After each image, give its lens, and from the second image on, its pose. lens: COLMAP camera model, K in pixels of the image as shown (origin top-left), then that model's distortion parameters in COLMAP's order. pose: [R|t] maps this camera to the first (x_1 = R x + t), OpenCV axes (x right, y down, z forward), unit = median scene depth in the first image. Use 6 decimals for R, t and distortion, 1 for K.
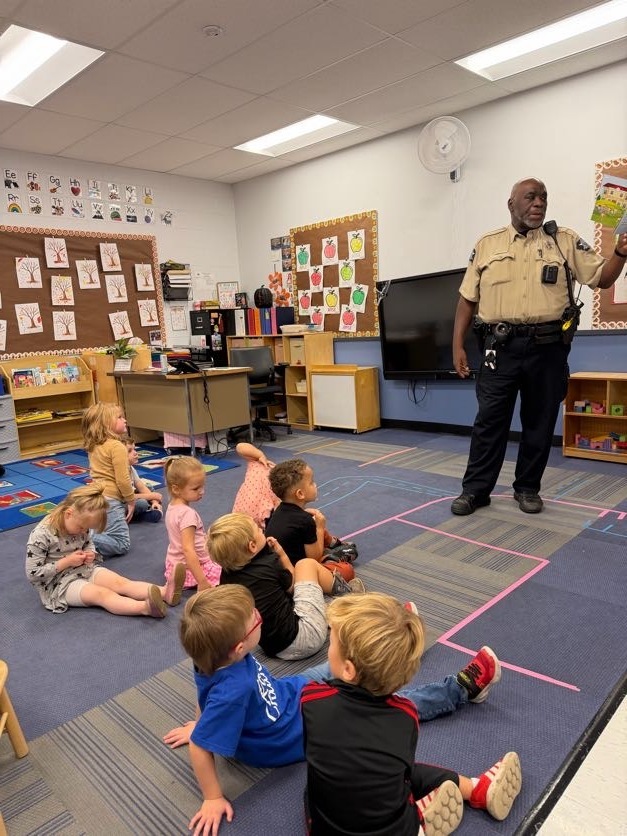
lens RADIAL K [[593.8, 0, 309.6], [0, 593.8, 415.4], [0, 0, 1]] dist [0.040053, -0.040997]
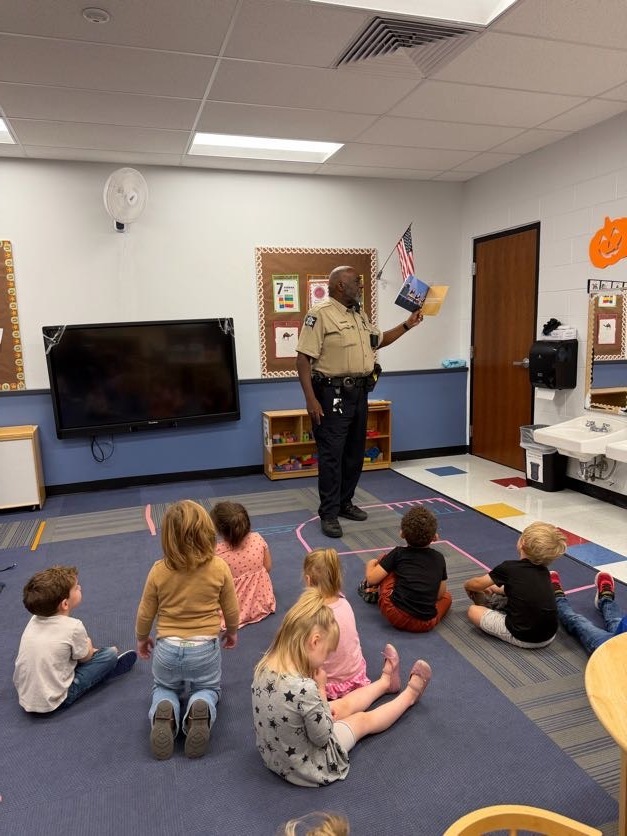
lens RADIAL K [[593.8, 0, 309.6], [0, 593.8, 422.7], [0, 0, 1]] dist [0.040053, -0.040997]
pose [[0.436809, -0.096066, 0.894410, -0.635535], [0.139794, 0.989451, 0.038002, -0.087839], [-0.888626, 0.108434, 0.445630, 0.385076]]
